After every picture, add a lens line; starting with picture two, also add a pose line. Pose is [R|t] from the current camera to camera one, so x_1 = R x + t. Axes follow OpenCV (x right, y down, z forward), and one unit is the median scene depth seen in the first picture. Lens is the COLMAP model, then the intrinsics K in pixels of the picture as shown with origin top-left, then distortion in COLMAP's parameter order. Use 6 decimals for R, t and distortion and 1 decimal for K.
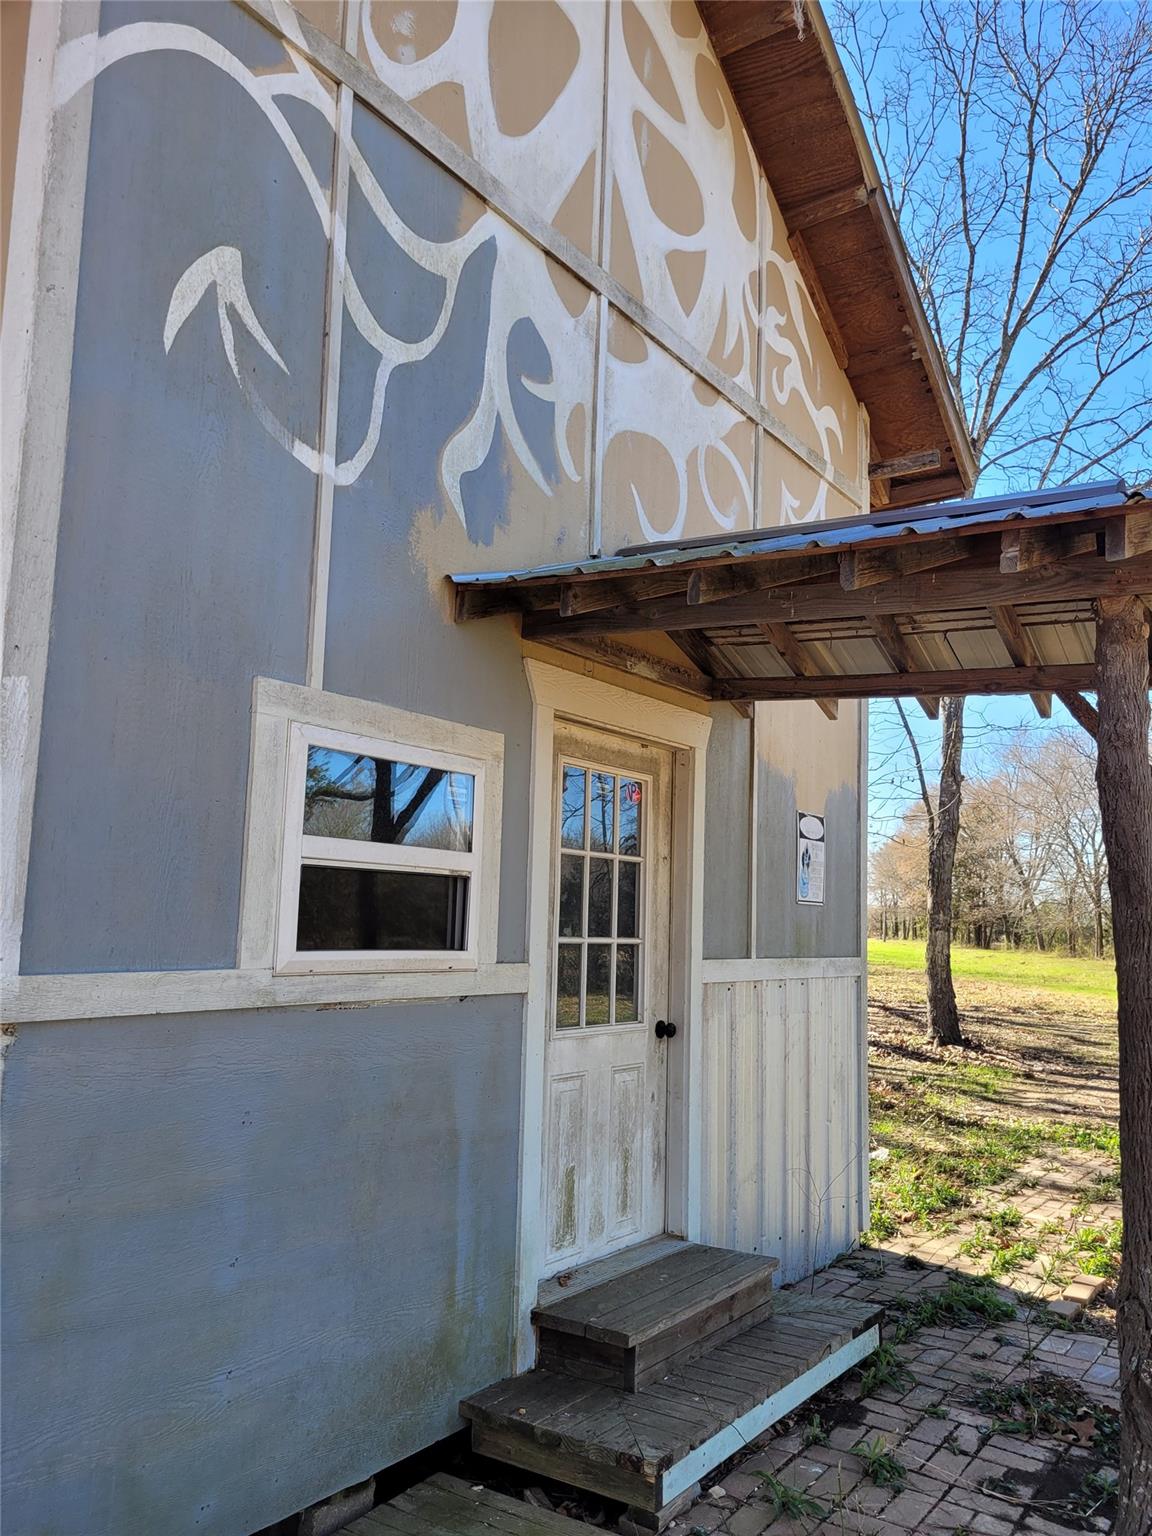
lens RADIAL K [[1179.1, 0, 576.7], [0, 1179.1, 775.1], [0, 0, 1]] dist [0.009131, 0.001664]
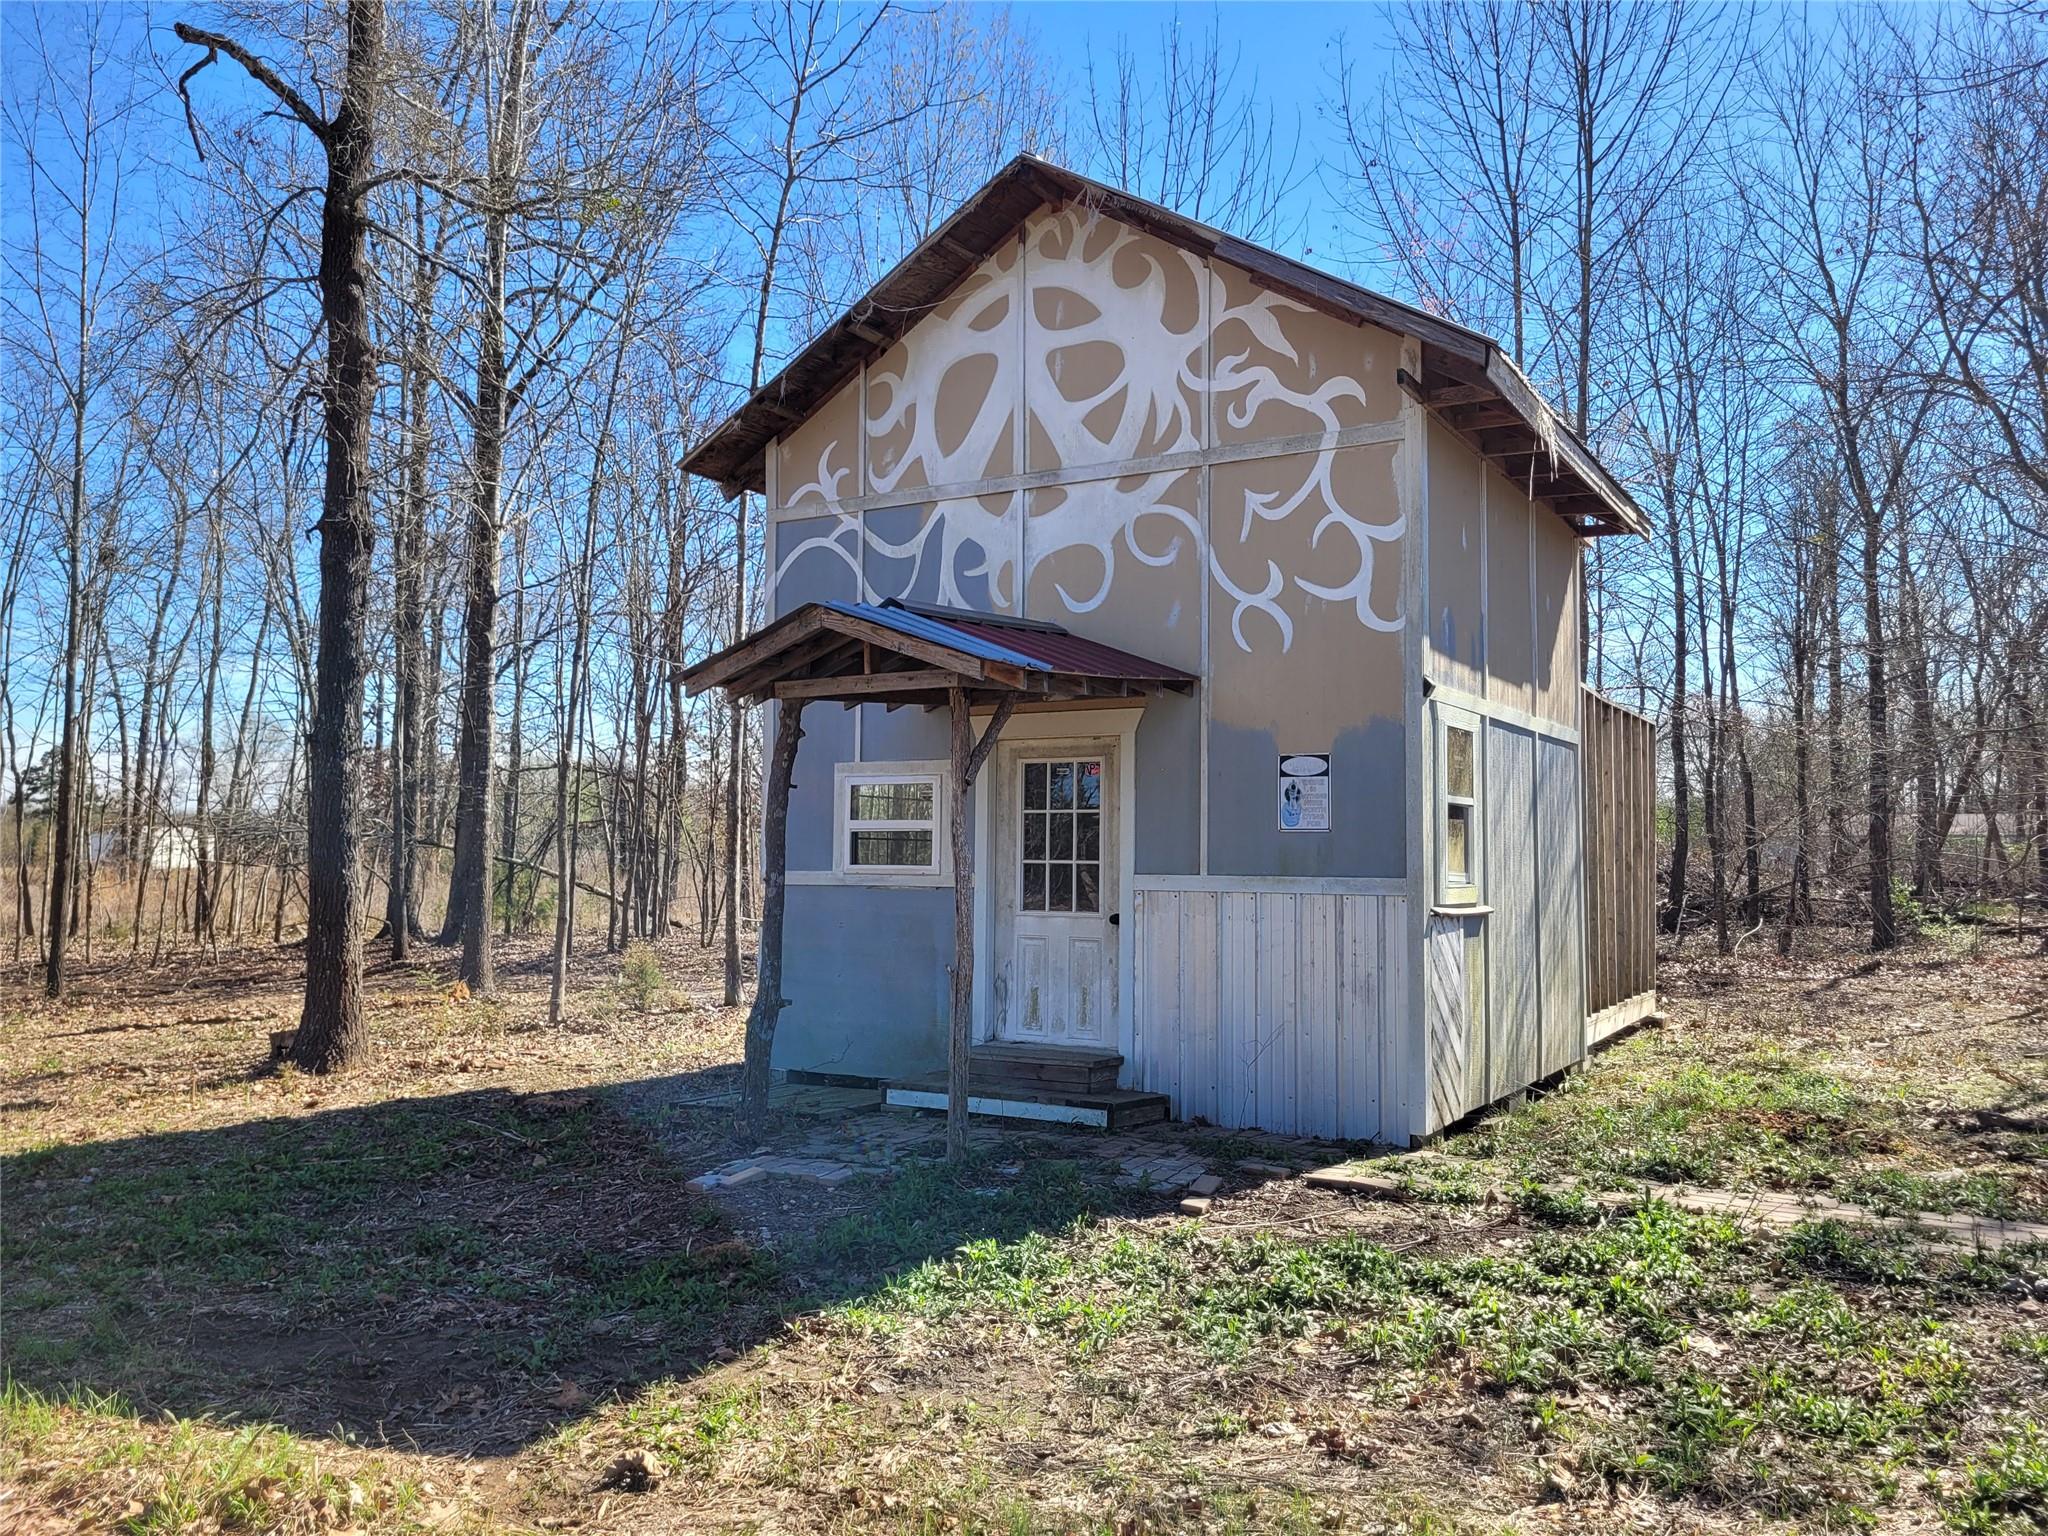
lens RADIAL K [[1572.2, 0, 1025.6], [0, 1572.2, 765.0], [0, 0, 1]] dist [0.009131, 0.001664]
pose [[0.052226, -0.094303, -0.994173, 2.343192], [0.114664, 0.989513, -0.087837, 0.200821], [0.992031, -0.109408, 0.062492, 0.849002]]
